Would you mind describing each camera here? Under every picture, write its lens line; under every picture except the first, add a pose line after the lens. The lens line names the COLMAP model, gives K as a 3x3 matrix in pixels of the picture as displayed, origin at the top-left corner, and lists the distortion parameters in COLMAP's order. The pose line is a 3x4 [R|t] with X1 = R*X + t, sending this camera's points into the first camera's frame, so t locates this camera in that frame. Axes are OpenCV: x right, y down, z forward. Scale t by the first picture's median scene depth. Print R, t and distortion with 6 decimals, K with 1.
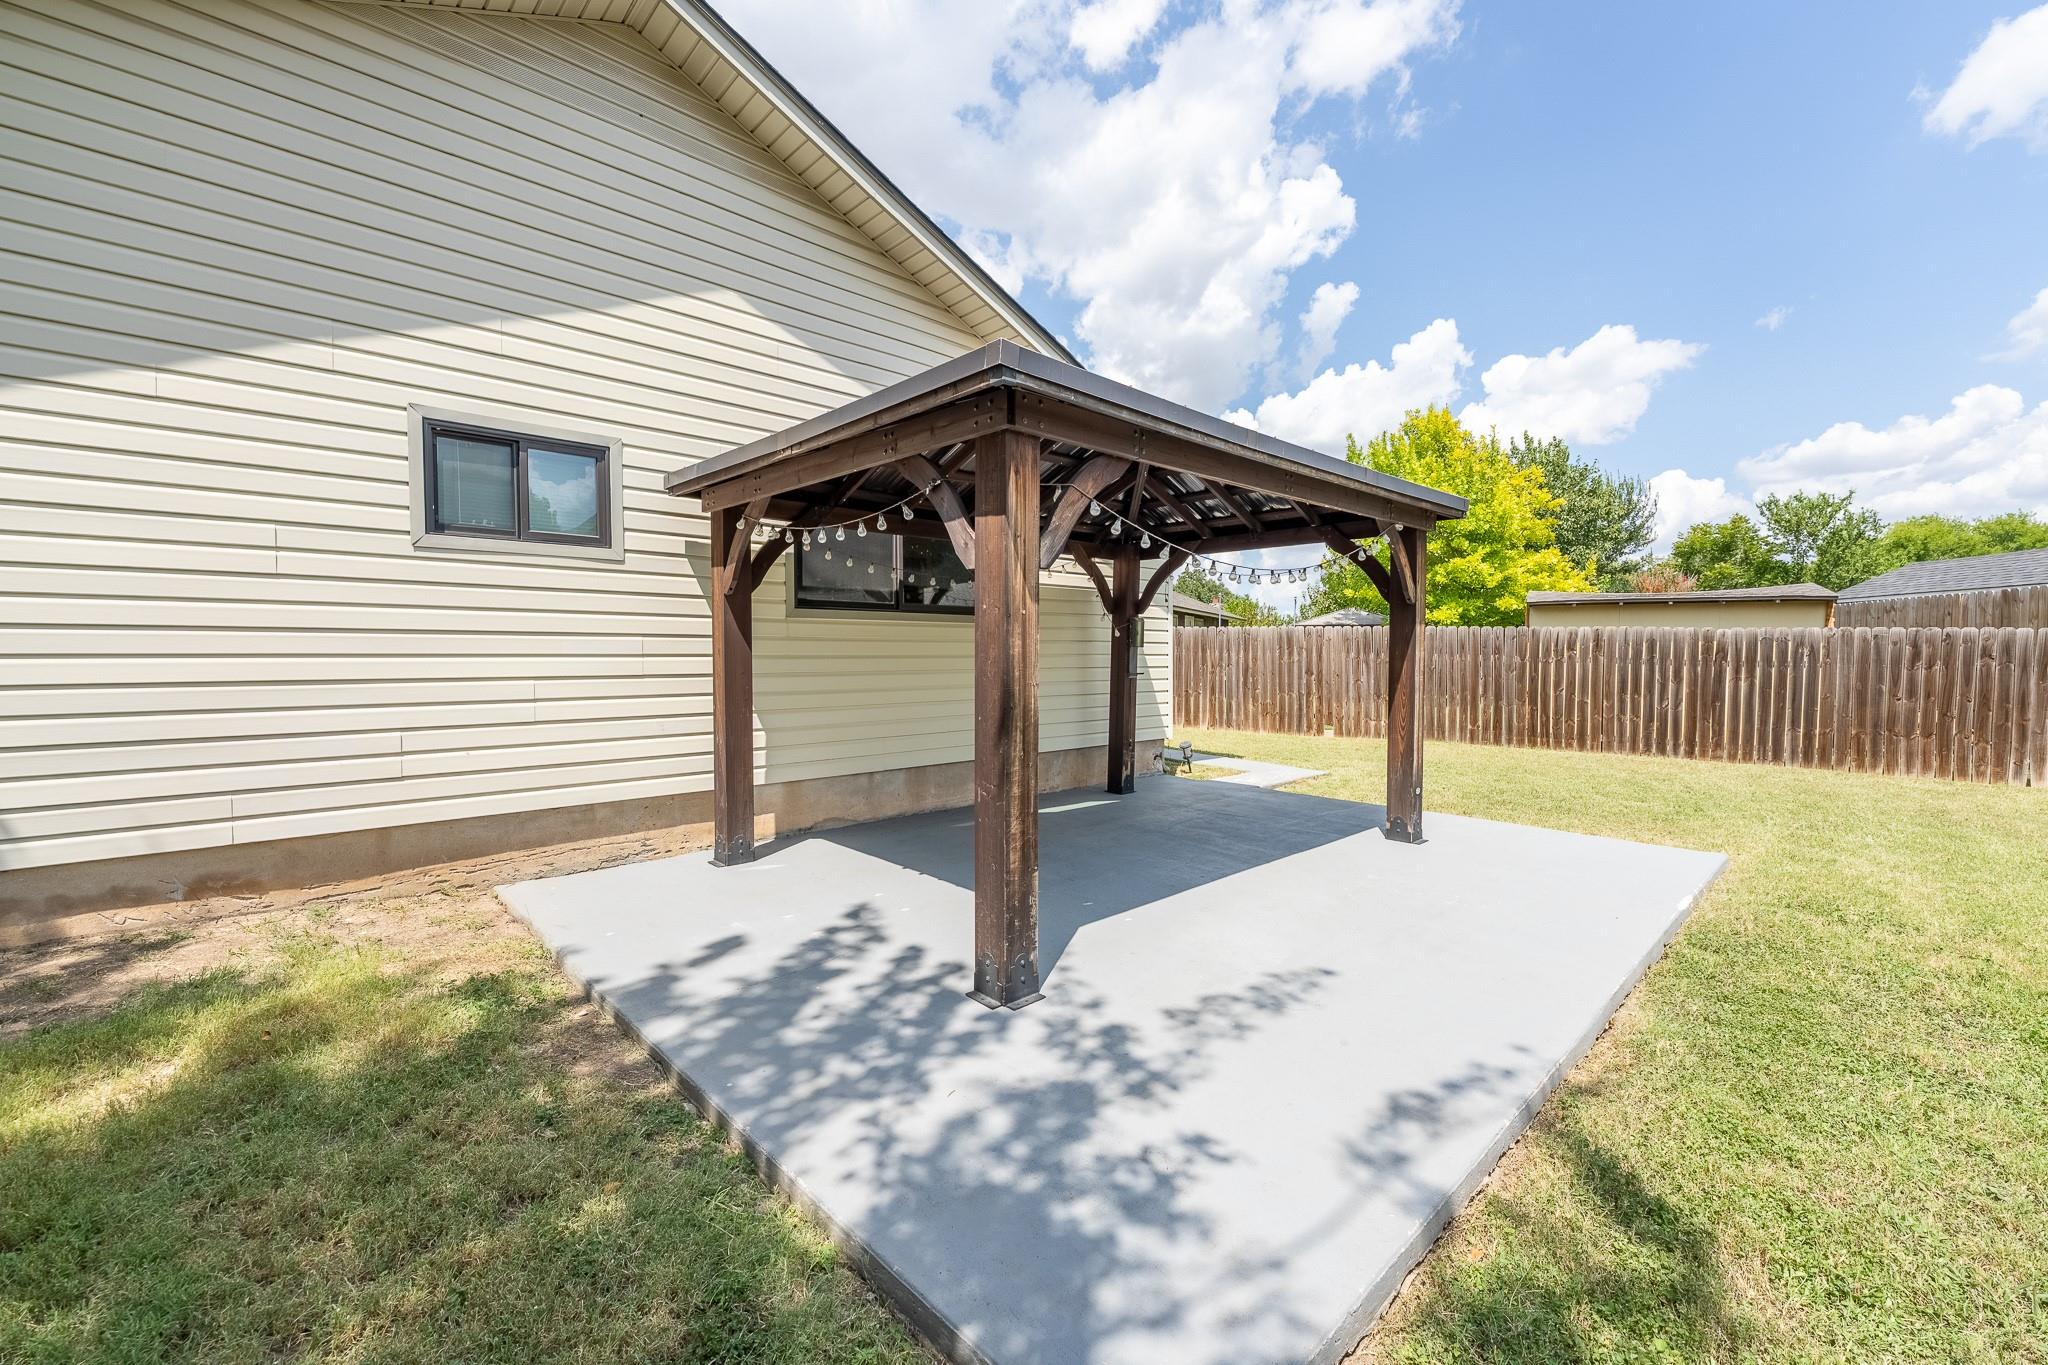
lens RADIAL K [[818.1, 0, 1006.3], [0, 818.1, 678.9], [0, 0, 1]] dist [-0.002578, -0.000220]
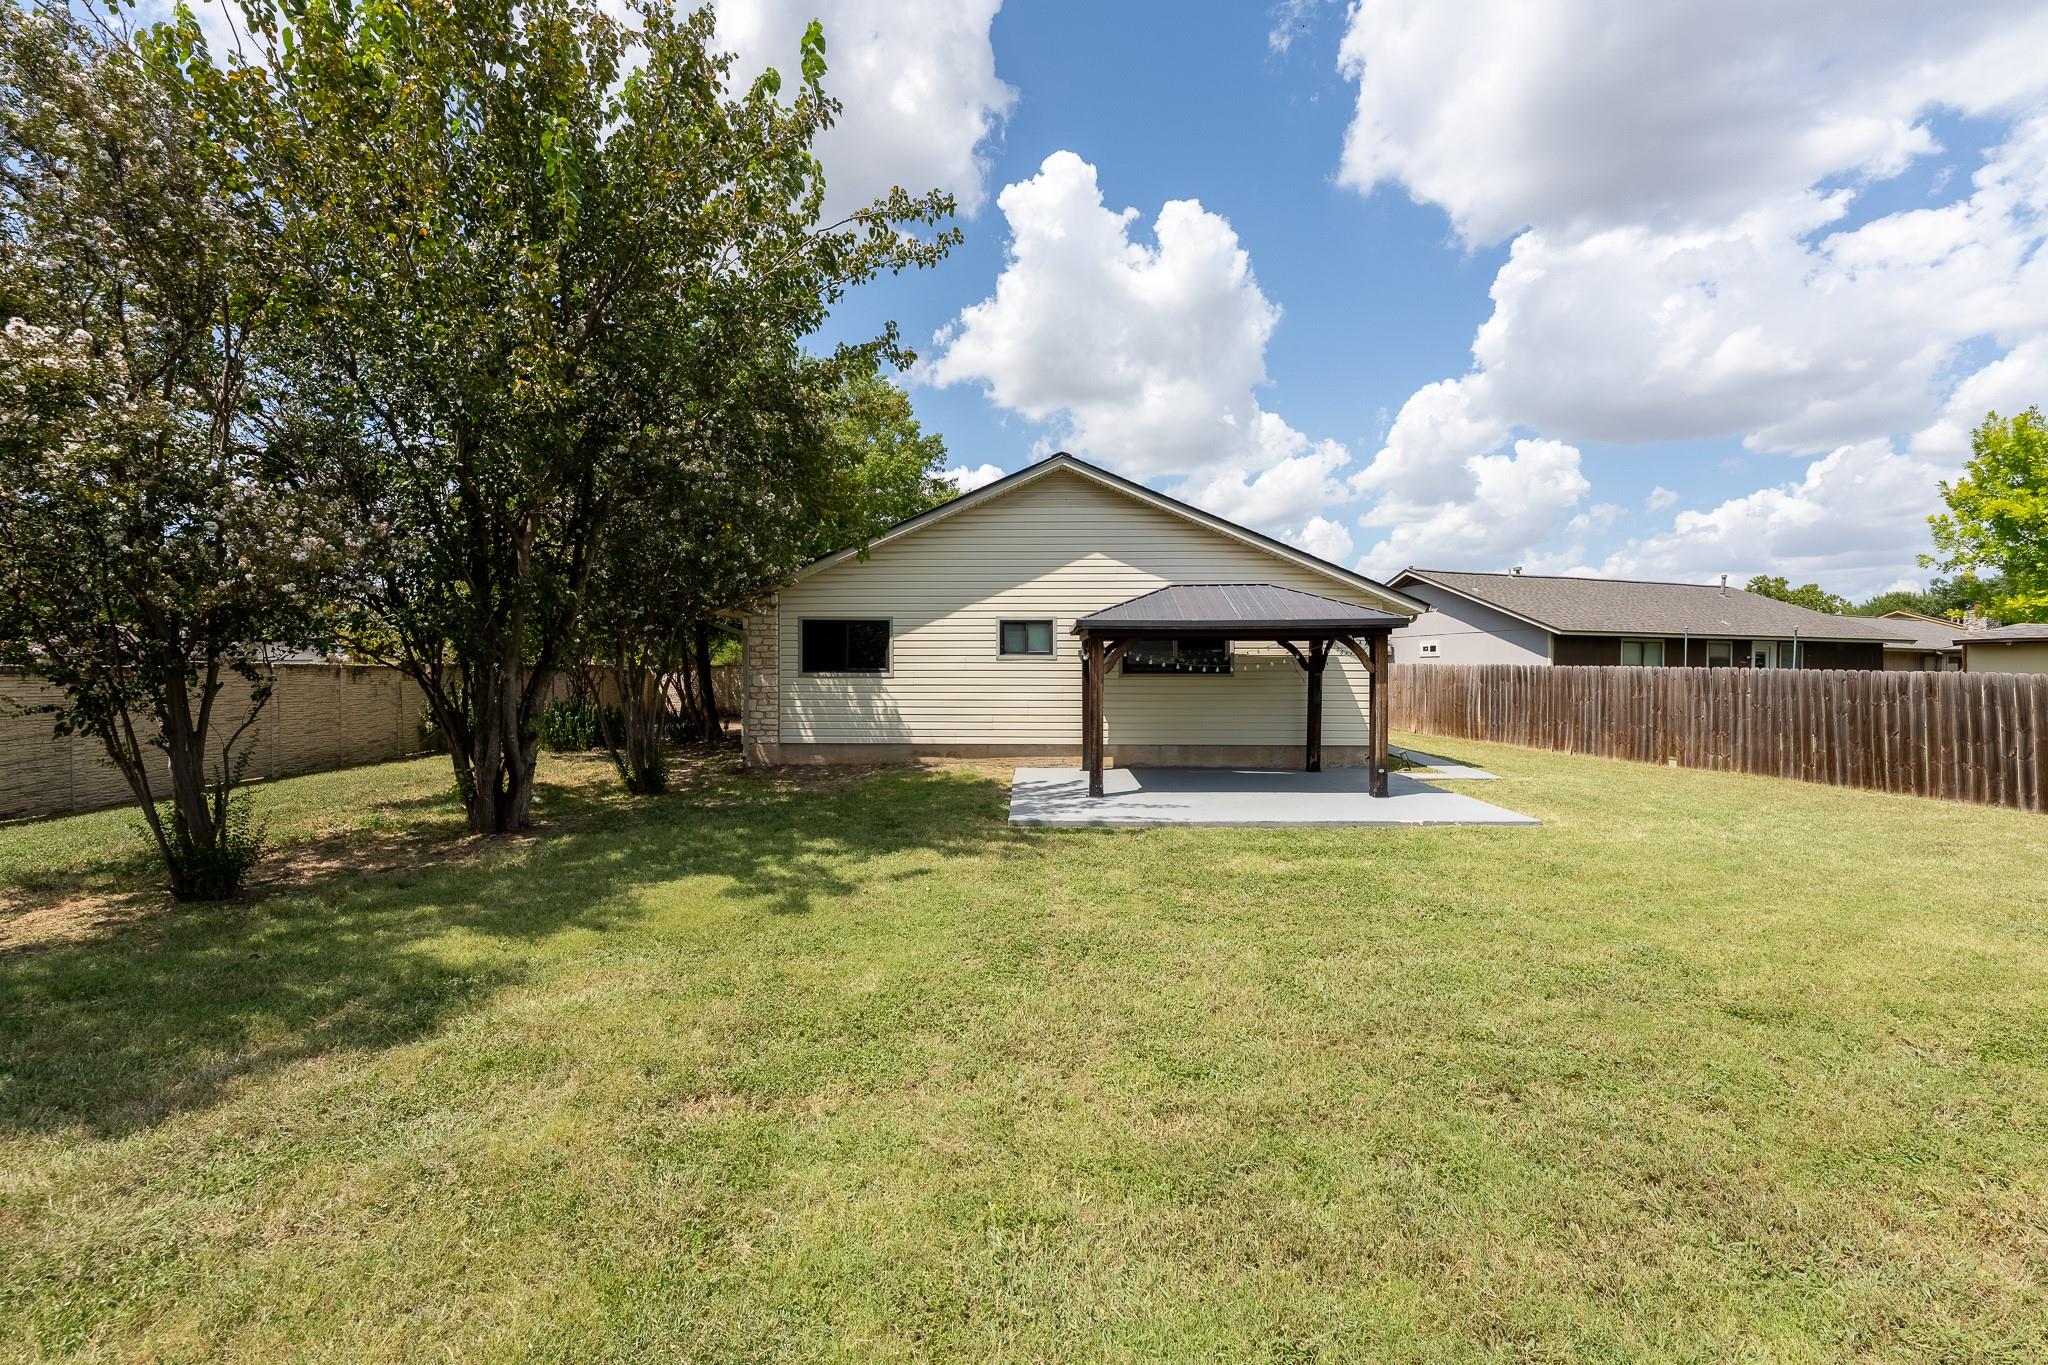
lens RADIAL K [[818.1, 0, 1028.9], [0, 818.1, 679.5], [0, 0, 1]] dist [-0.002578, -0.000220]
pose [[0.706153, 0.008480, -0.708008, 0.629991], [-0.021941, 0.999710, -0.009909, -0.019476], [0.707719, 0.022532, 0.706135, -0.456271]]
